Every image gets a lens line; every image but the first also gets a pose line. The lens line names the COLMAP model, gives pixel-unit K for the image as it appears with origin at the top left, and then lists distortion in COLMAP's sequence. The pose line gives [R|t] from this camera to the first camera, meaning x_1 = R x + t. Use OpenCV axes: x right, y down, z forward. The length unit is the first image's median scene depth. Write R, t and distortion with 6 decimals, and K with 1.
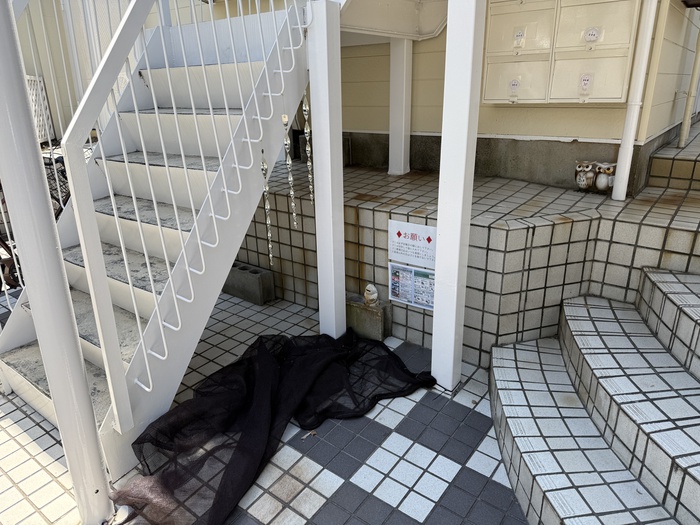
lens RADIAL K [[482.1, 0, 350.0], [0, 482.1, 262.5], [0, 0, 1]] dist [0.061115, -0.084847]
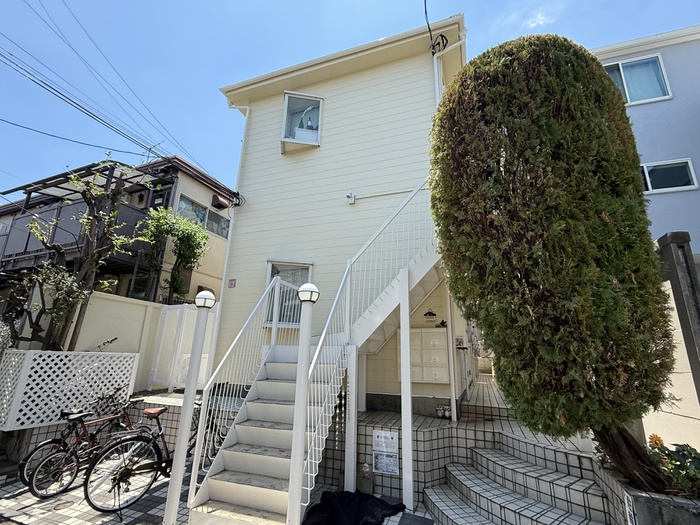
lens RADIAL K [[350.9, 0, 350.0], [0, 350.9, 262.5], [0, 0, 1]] dist [0.001969, 0.000076]
pose [[0.950237, 0.125241, 0.285245, -0.644774], [0.060256, 0.824450, -0.562718, 0.201853], [-0.305645, 0.551903, 0.775877, -0.778341]]
